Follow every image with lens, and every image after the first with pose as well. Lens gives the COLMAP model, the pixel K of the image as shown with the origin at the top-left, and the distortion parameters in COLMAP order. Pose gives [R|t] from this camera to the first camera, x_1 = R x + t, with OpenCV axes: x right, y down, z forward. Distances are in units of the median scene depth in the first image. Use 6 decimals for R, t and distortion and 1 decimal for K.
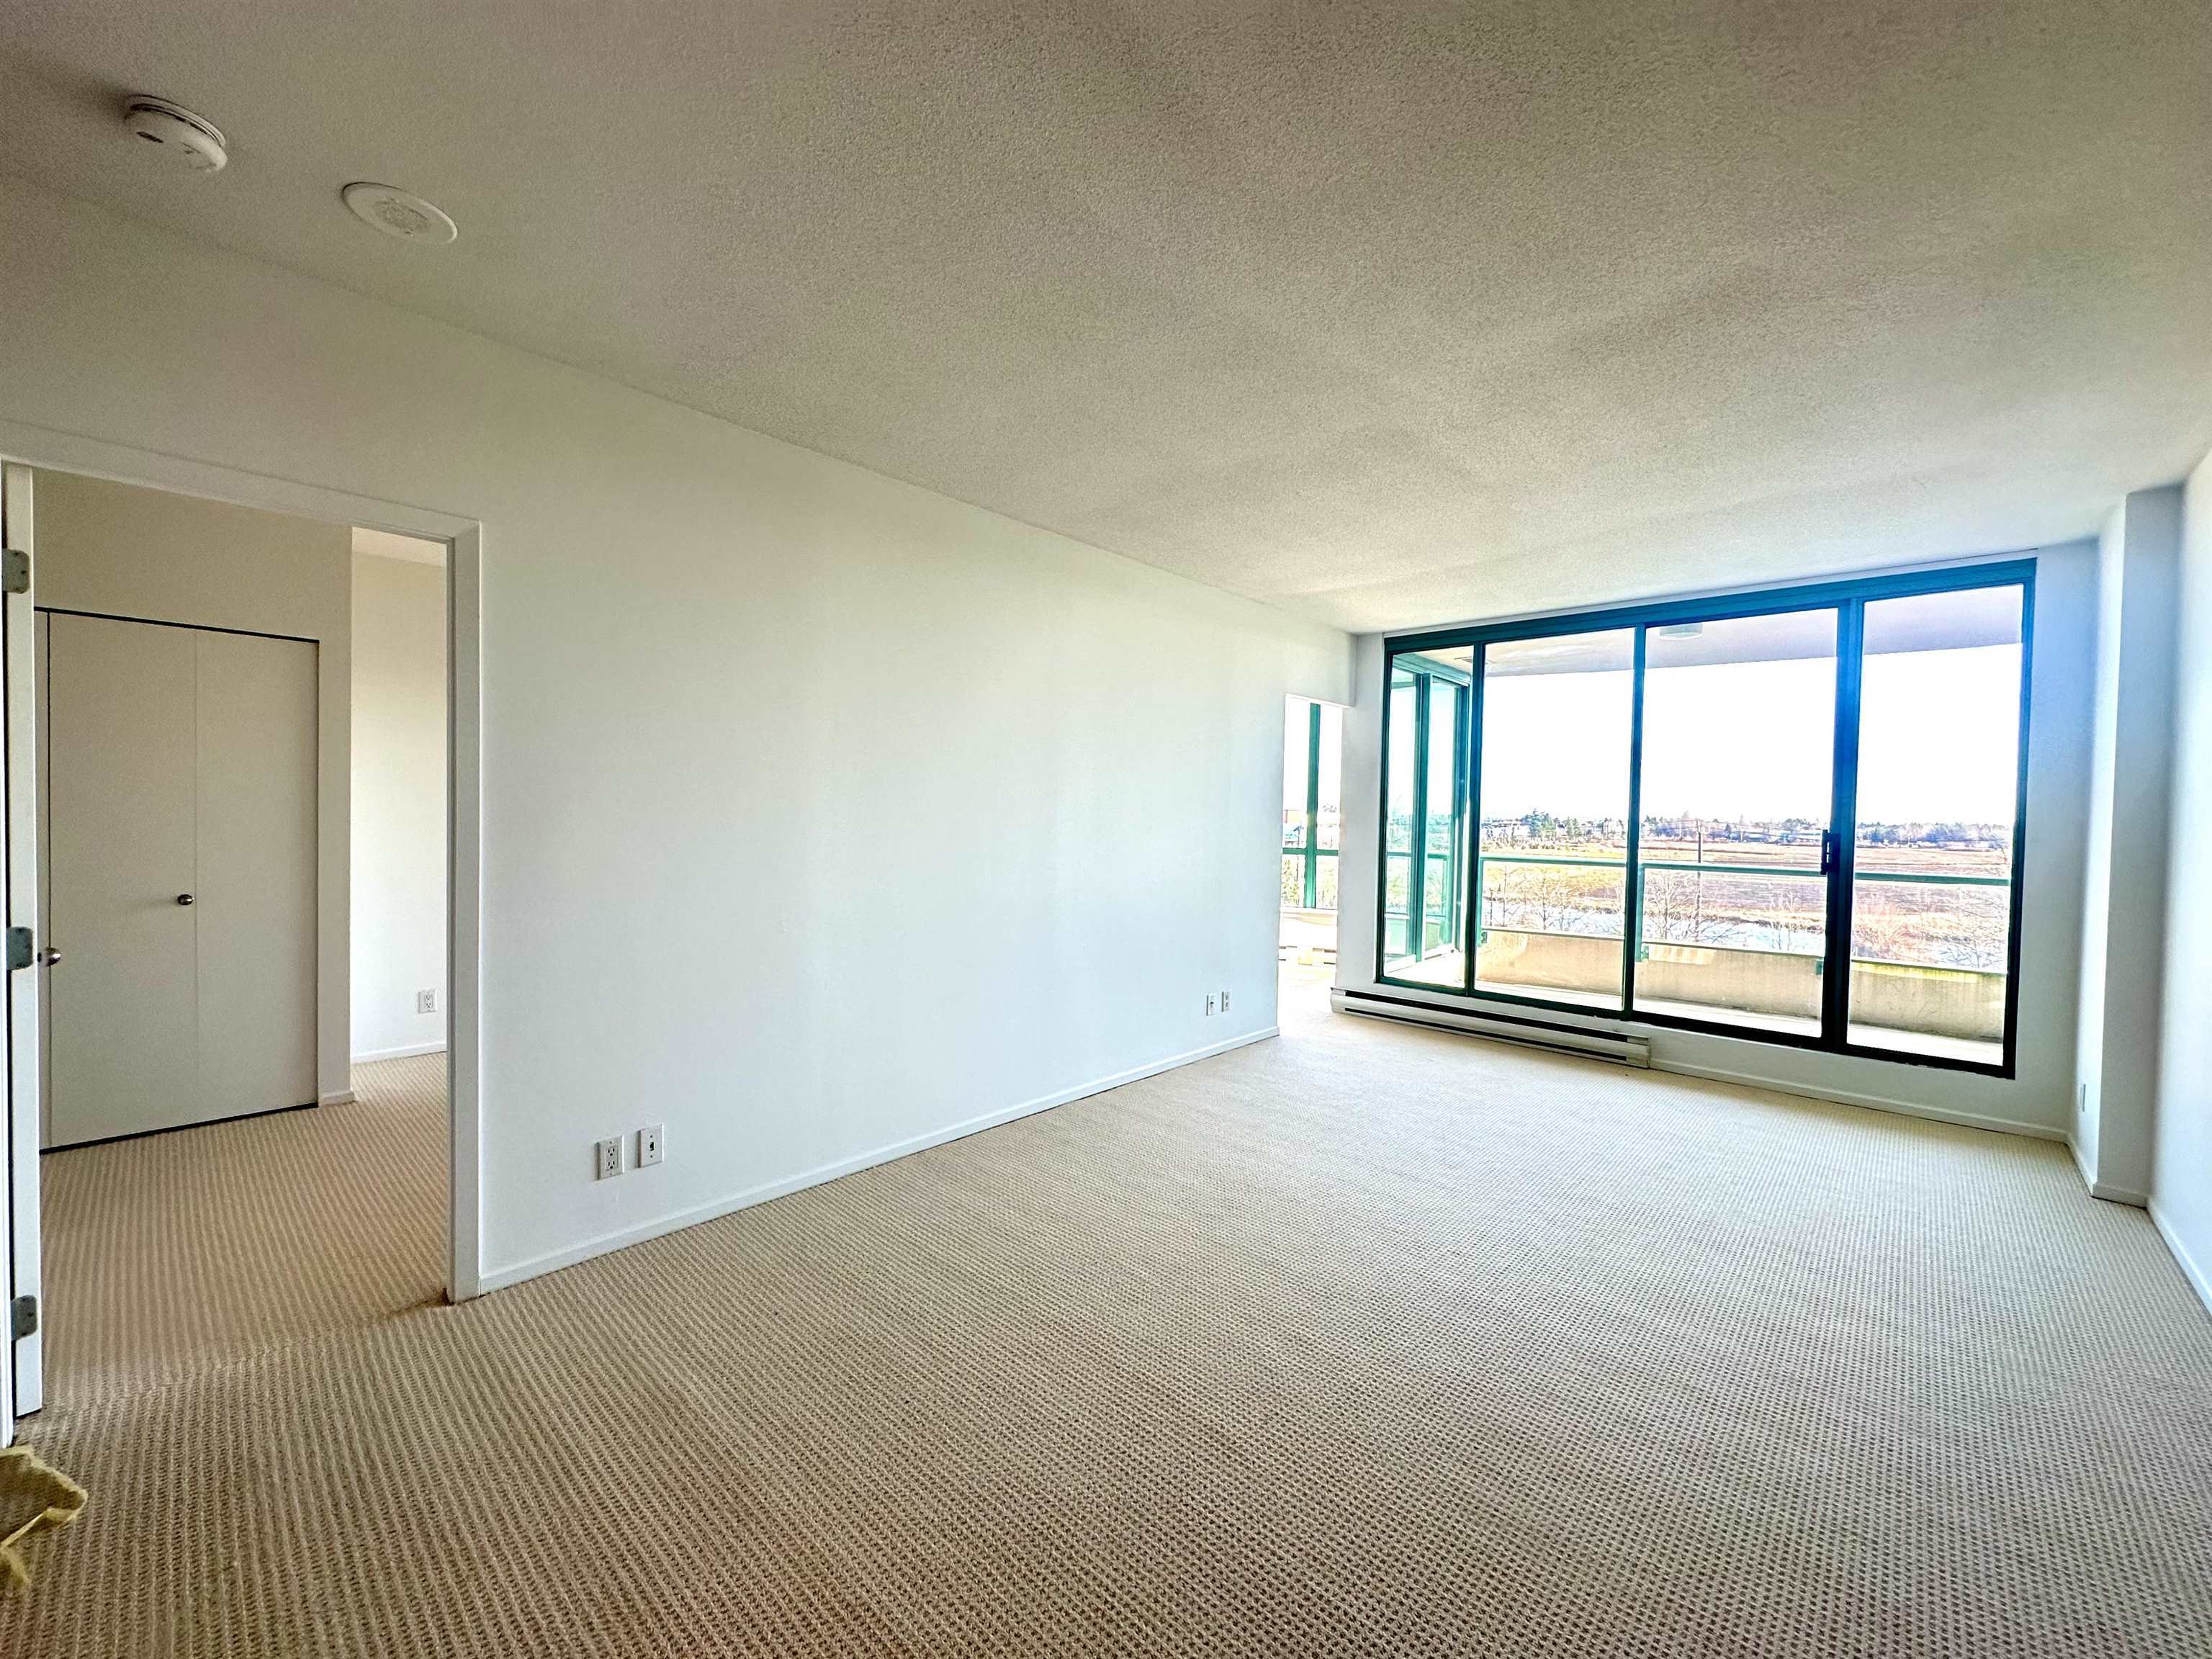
lens RADIAL K [[881.1, 0, 1105.1], [0, 881.1, 832.1], [0, 0, 1]] dist [-0.002740, 0.000331]
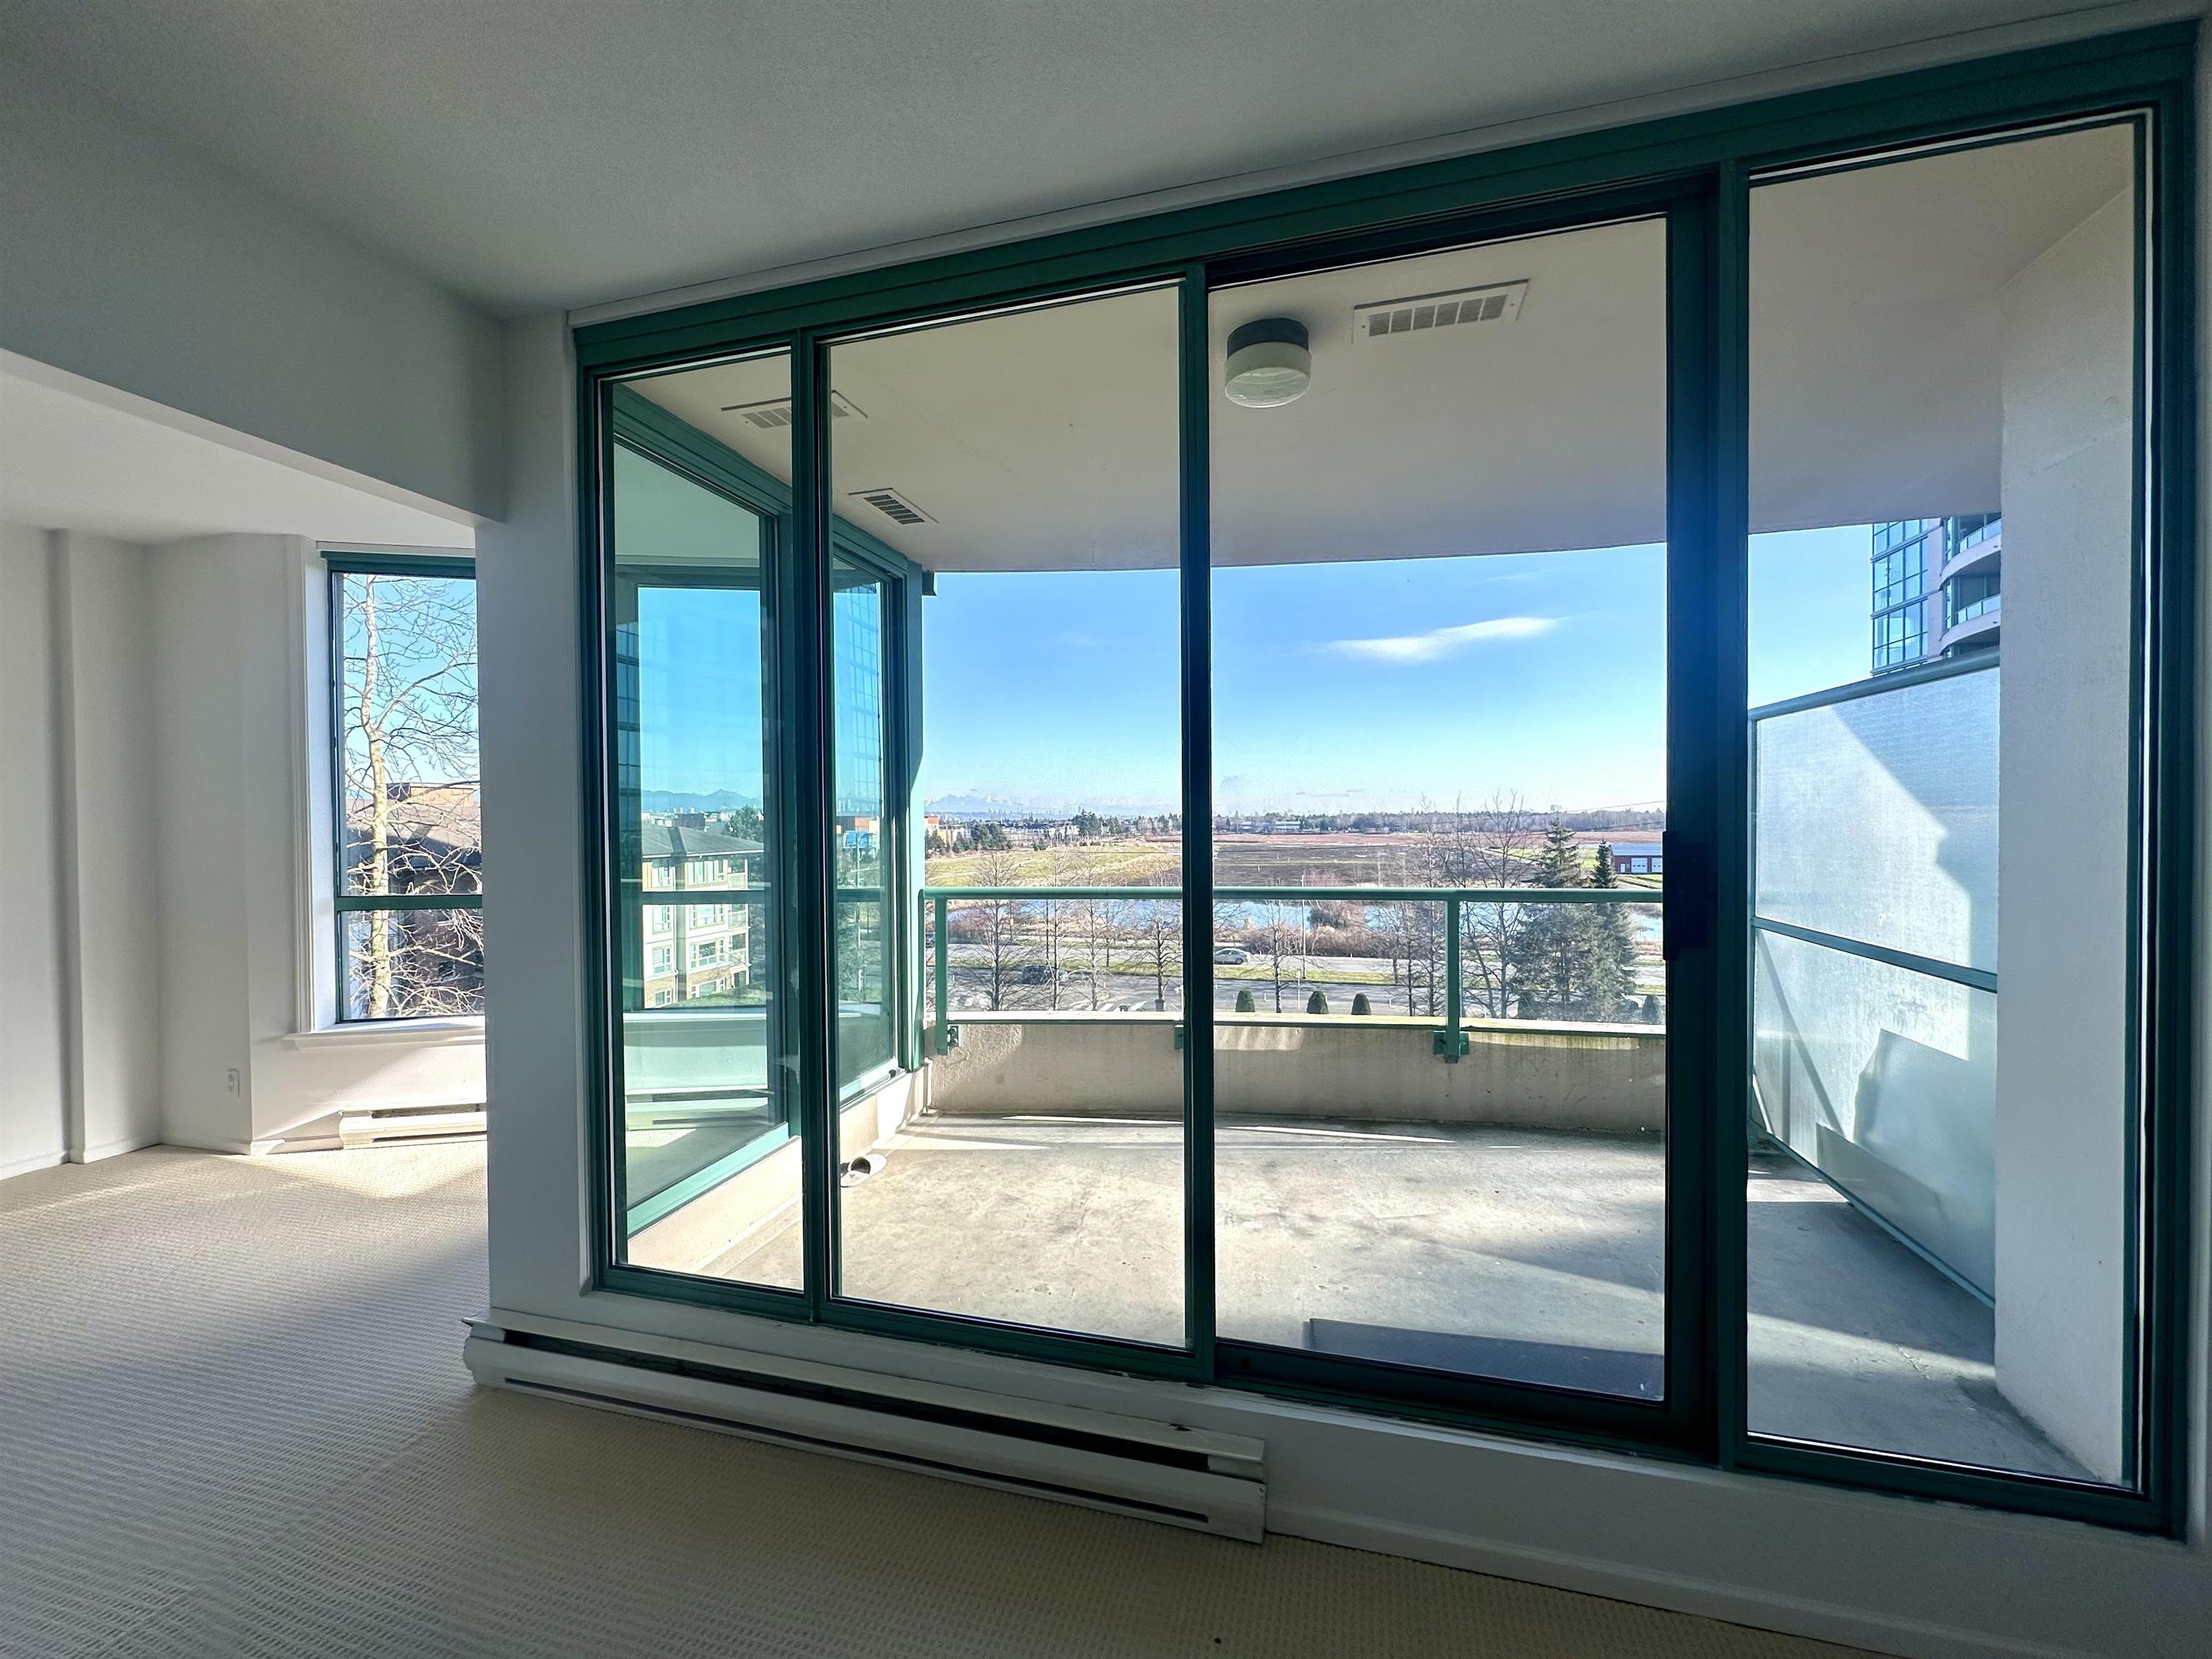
lens RADIAL K [[881.1, 0, 1105.1], [0, 881.1, 832.1], [0, 0, 1]] dist [-0.002740, 0.000331]
pose [[0.887487, -0.034690, 0.459525, 0.404560], [0.037675, 0.999286, 0.002674, -0.010705], [-0.459290, 0.014940, 0.888161, 0.702599]]
